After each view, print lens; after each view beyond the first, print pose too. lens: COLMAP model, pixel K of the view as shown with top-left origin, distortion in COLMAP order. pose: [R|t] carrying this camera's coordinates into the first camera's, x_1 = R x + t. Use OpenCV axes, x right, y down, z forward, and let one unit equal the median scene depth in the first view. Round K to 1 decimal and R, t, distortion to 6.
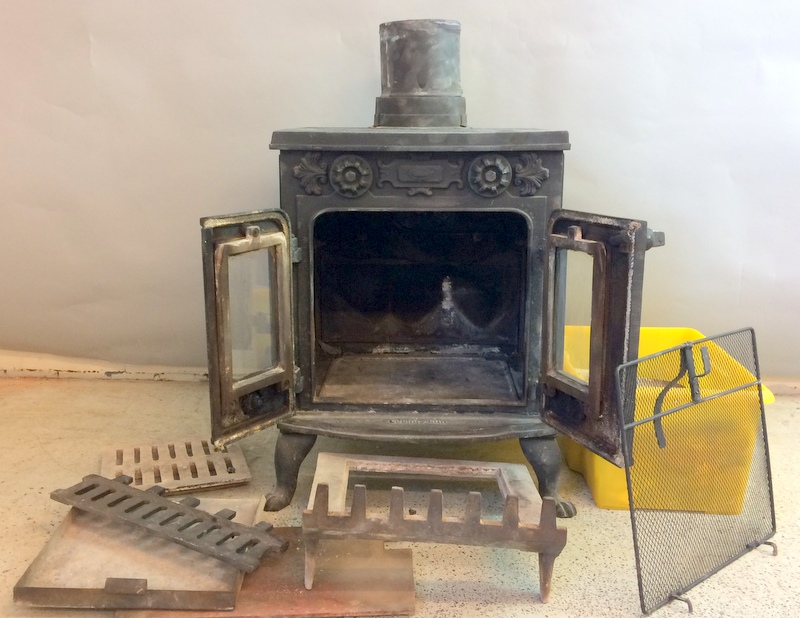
lens RADIAL K [[711.1, 0, 372.0], [0, 711.1, 290.0], [0, 0, 1]] dist [0.020560, -0.028799]
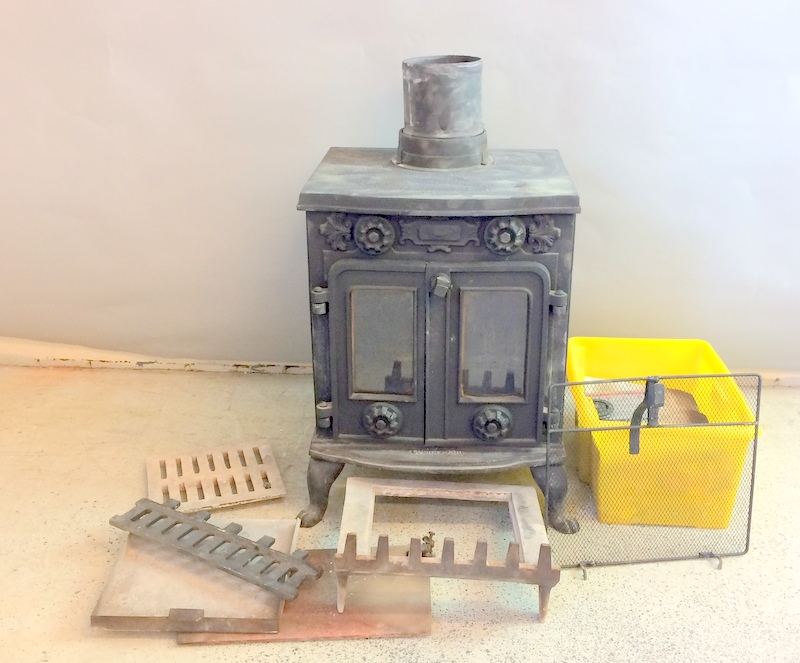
lens RADIAL K [[754.6, 0, 400.9], [0, 754.6, 331.7], [0, 0, 1]] dist [0.006058, 0.000000]
pose [[0.999993, -0.003564, -0.001006, 0.010731], [0.003673, 0.989227, 0.146346, -0.181020], [0.000473, -0.146349, 0.989233, -0.132574]]
